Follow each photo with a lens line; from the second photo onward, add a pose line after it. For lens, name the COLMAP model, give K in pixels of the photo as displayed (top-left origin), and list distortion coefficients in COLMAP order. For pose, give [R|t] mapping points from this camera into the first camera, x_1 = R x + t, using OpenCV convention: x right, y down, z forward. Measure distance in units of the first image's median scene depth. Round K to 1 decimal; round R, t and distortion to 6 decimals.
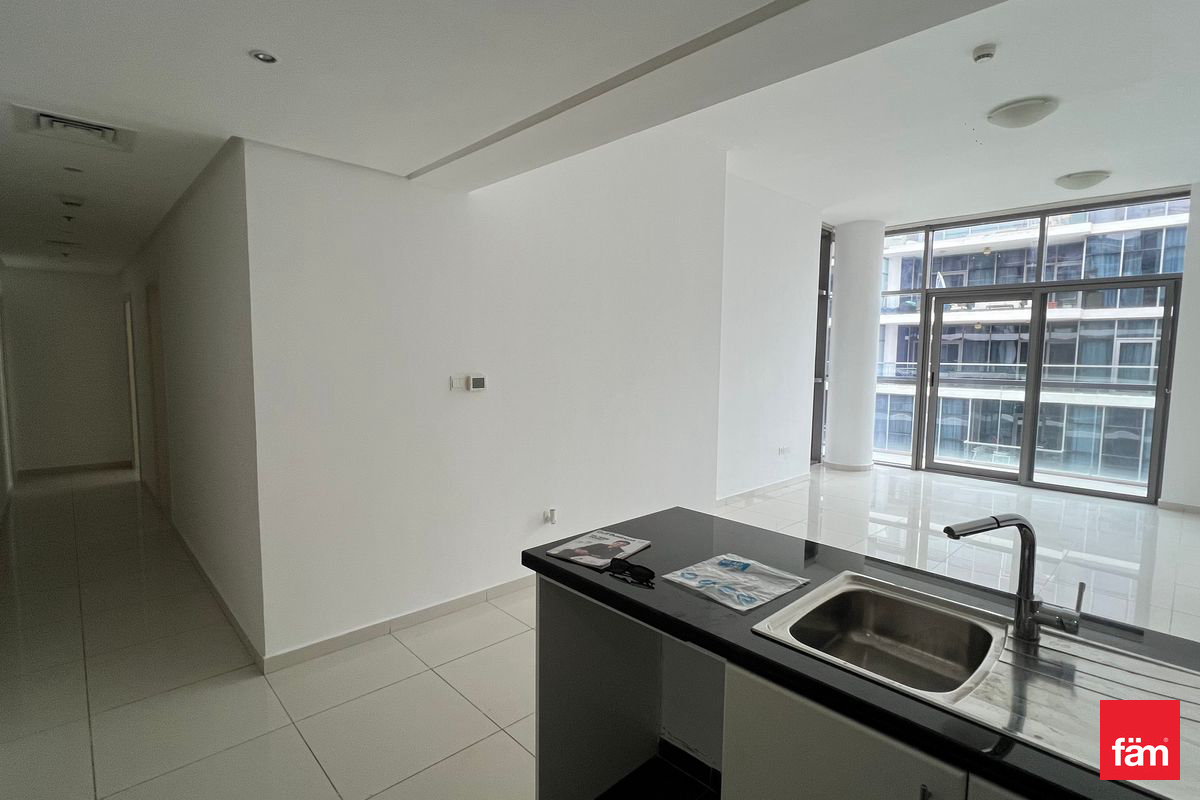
lens RADIAL K [[569.9, 0, 595.5], [0, 569.9, 403.4], [0, 0, 1]] dist [-0.000840, -0.000556]
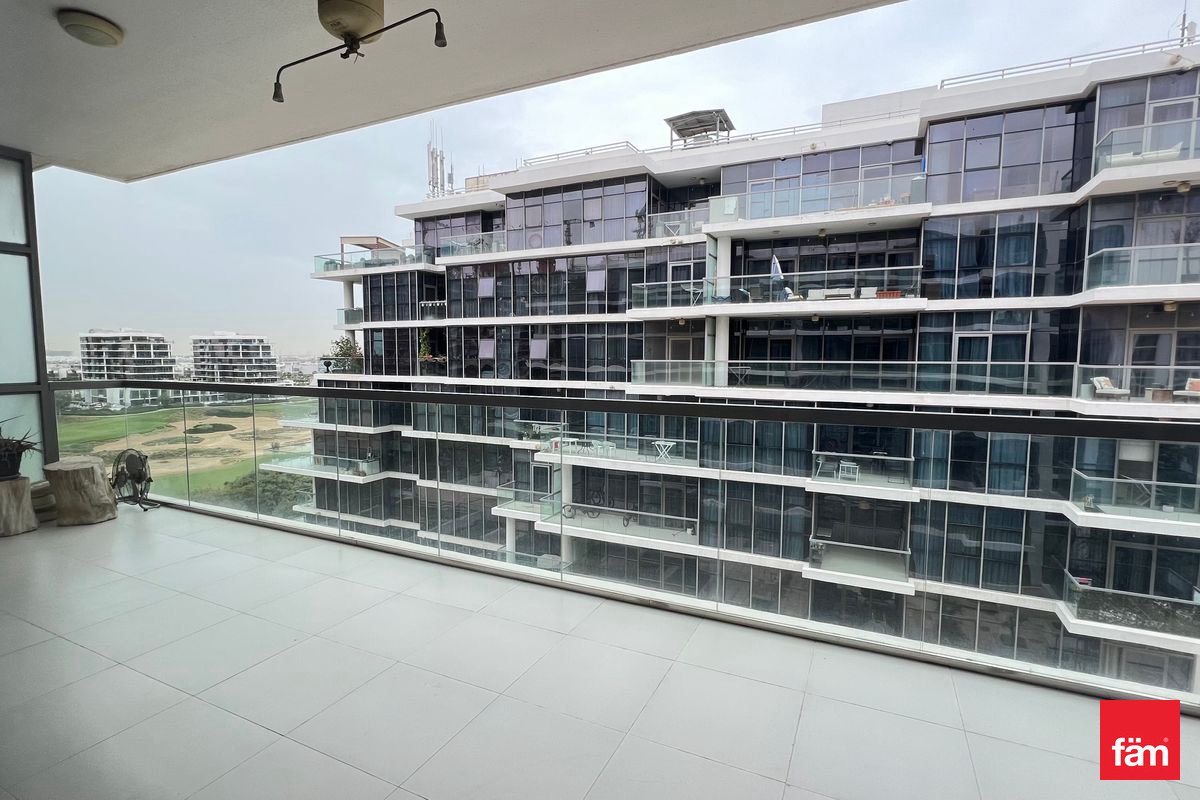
lens RADIAL K [[569.9, 0, 593.9], [0, 569.9, 402.7], [0, 0, 1]] dist [-0.000840, -0.000556]
pose [[0.931378, -0.039812, 0.361871, 0.033101], [0.039541, 0.999185, 0.008158, -0.031193], [-0.361901, 0.006710, 0.932192, 0.359457]]
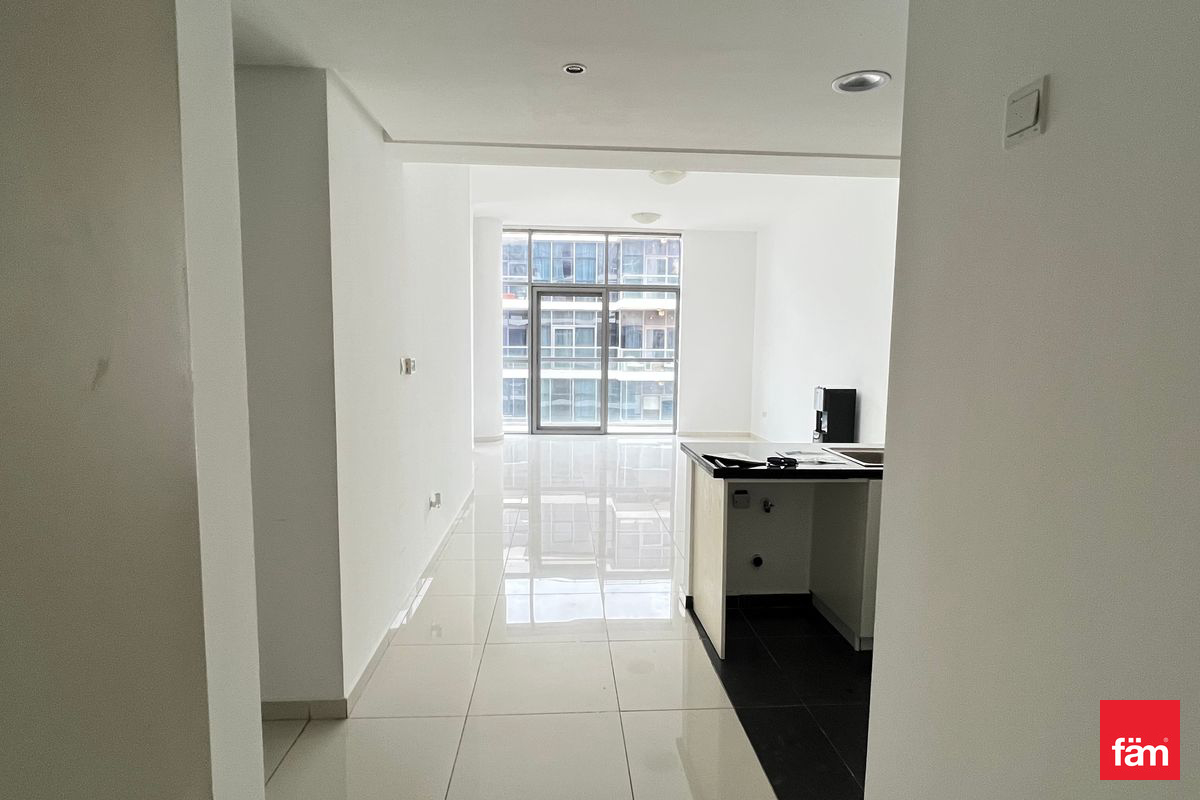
lens RADIAL K [[629.1, 0, 604.6], [0, 629.1, 406.4], [0, 0, 1]] dist [-0.001804, -0.000385]
pose [[0.629303, -0.083865, 0.772622, -0.124242], [0.066013, 0.996336, 0.054380, -0.000567], [-0.774351, 0.016781, 0.632533, 0.015441]]
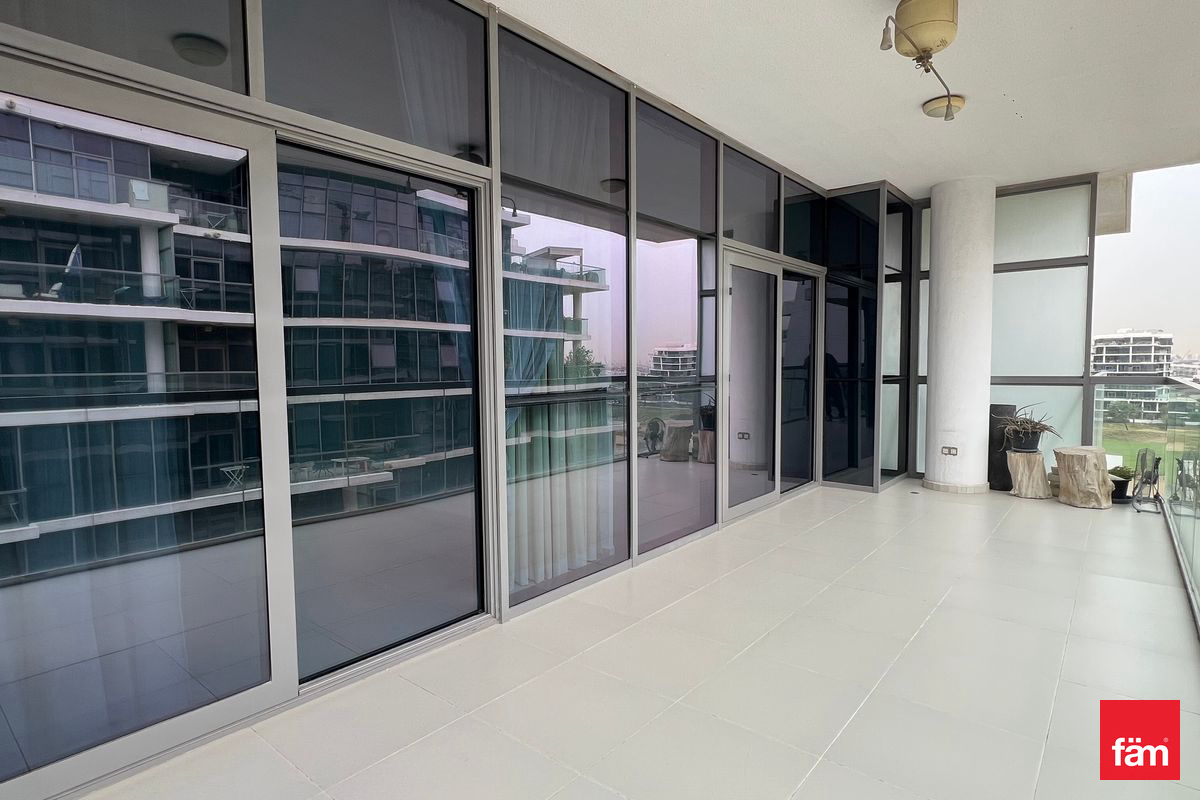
lens RADIAL K [[629.1, 0, 596.4], [0, 629.1, 403.8], [0, 0, 1]] dist [-0.001804, -0.000385]
pose [[0.126577, 0.047955, -0.990797, 0.162641], [-0.072437, 0.996611, 0.038982, -0.028954], [0.989308, 0.066836, 0.129622, 0.399022]]
